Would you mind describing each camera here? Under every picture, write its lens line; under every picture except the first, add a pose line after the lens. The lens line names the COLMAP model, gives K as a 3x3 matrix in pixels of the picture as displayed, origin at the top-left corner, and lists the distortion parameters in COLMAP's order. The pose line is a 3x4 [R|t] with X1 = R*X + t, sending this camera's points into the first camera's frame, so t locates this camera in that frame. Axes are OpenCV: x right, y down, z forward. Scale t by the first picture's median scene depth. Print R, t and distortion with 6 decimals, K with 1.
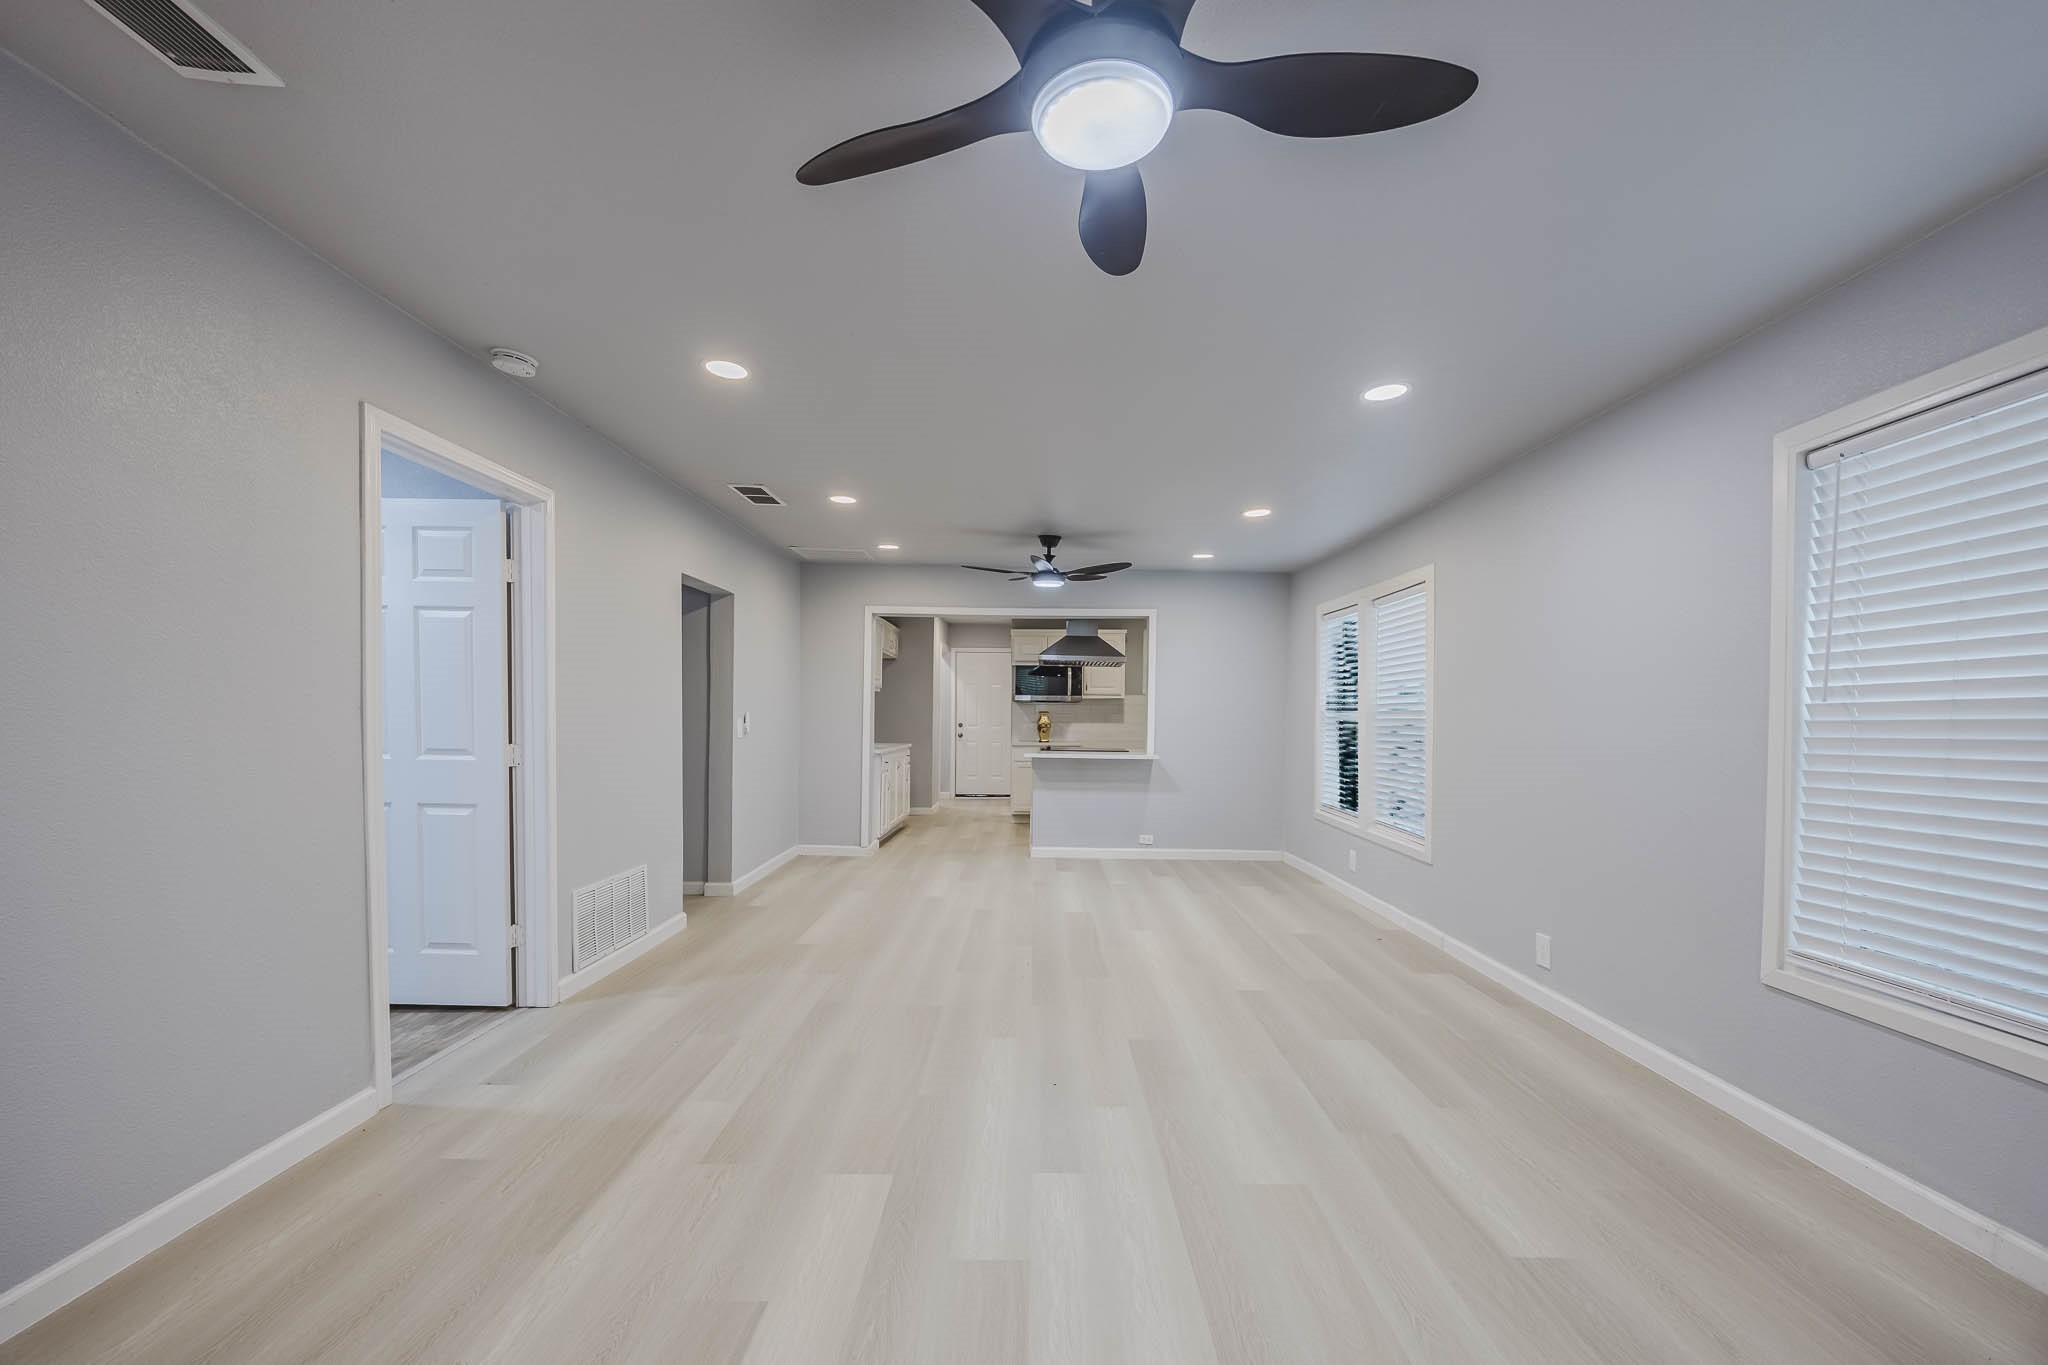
lens RADIAL K [[805.8, 0, 1028.2], [0, 805.8, 683.4], [0, 0, 1]] dist [0.002302, -0.000752]
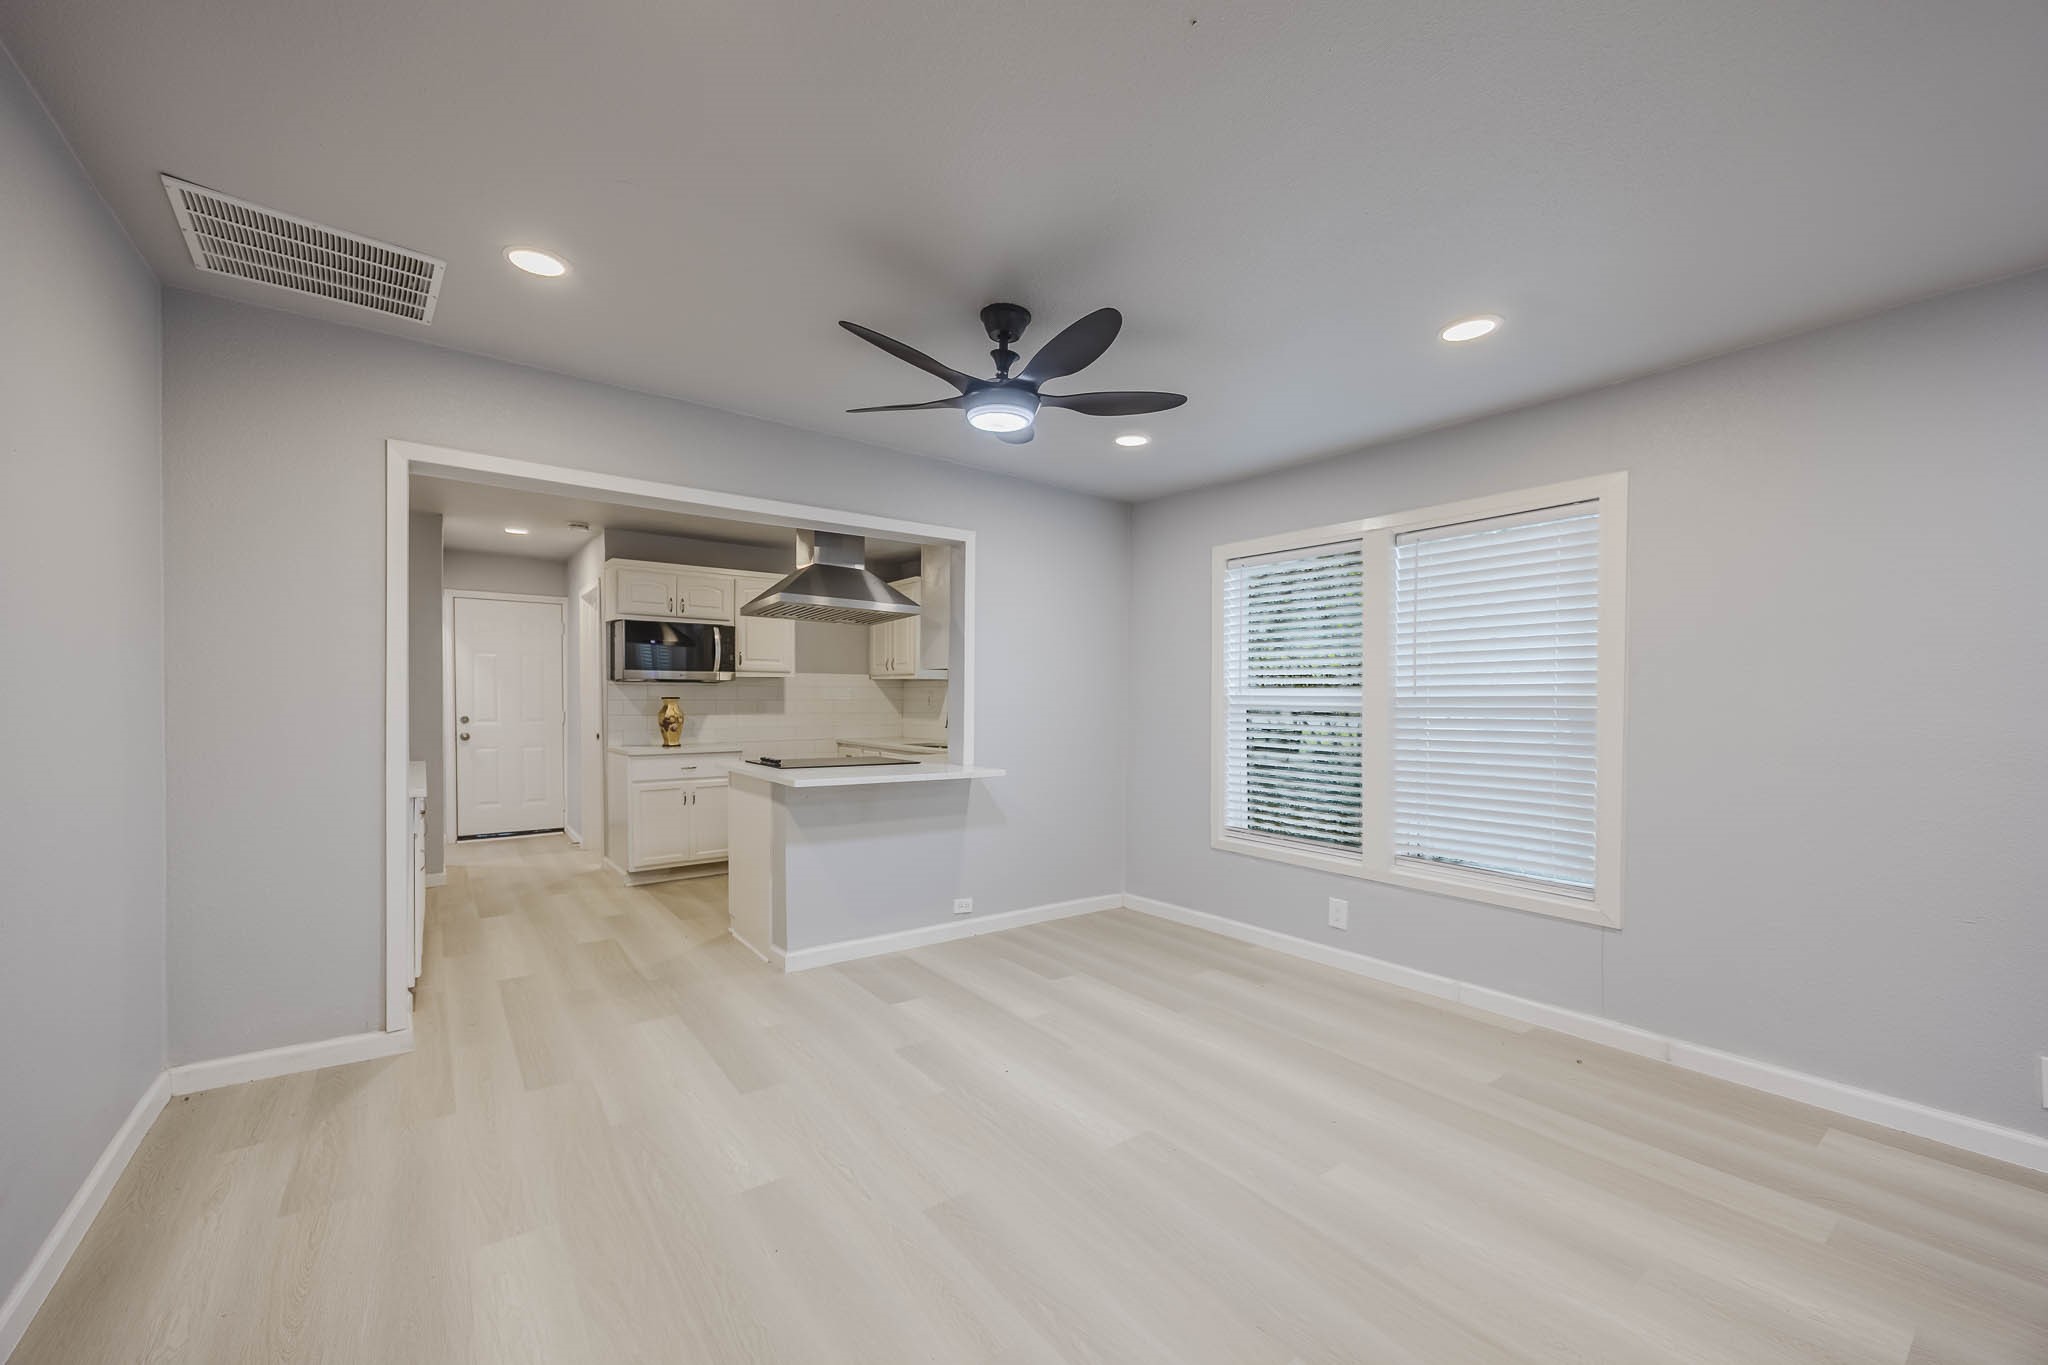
lens RADIAL K [[805.8, 0, 1012.6], [0, 805.8, 703.2], [0, 0, 1]] dist [0.002302, -0.000752]
pose [[0.809168, -0.005253, 0.587554, -0.181065], [-0.020476, 0.999101, 0.037131, 0.015684], [-0.587221, -0.042076, 0.808332, 0.483213]]
